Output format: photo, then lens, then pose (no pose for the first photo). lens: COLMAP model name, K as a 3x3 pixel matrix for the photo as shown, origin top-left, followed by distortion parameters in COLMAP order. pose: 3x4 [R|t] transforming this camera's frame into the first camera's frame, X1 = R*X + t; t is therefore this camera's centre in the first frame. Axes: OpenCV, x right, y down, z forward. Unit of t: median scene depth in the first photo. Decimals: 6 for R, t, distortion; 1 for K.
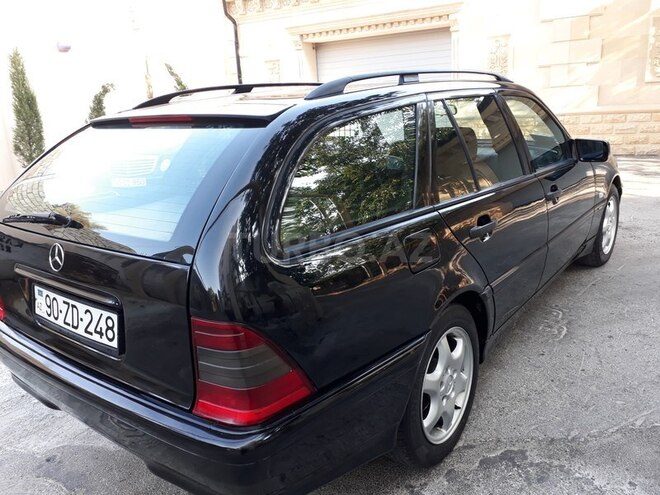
lens RADIAL K [[521.8, 0, 332.2], [0, 521.8, 247.0], [0, 0, 1]] dist [0.003086, -0.013960]
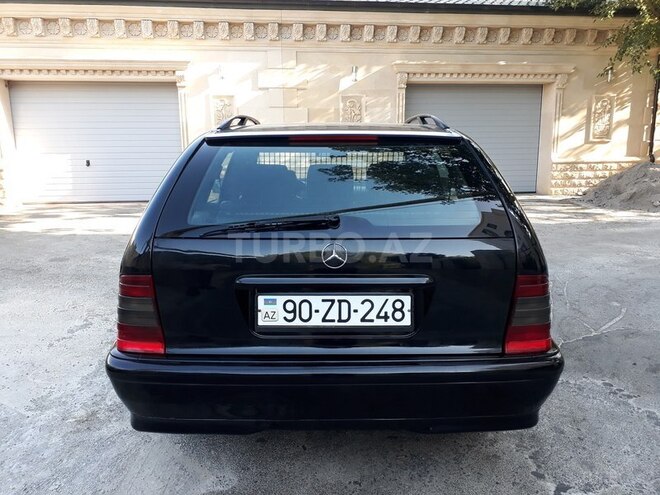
lens RADIAL K [[521.8, 0, 330.1], [0, 521.8, 248.8], [0, 0, 1]] dist [0.003086, -0.013960]
pose [[0.796160, -0.061674, 0.601934, -1.119008], [0.122471, 0.990627, -0.060490, 0.066791], [-0.592562, 0.121879, 0.796251, 0.140394]]
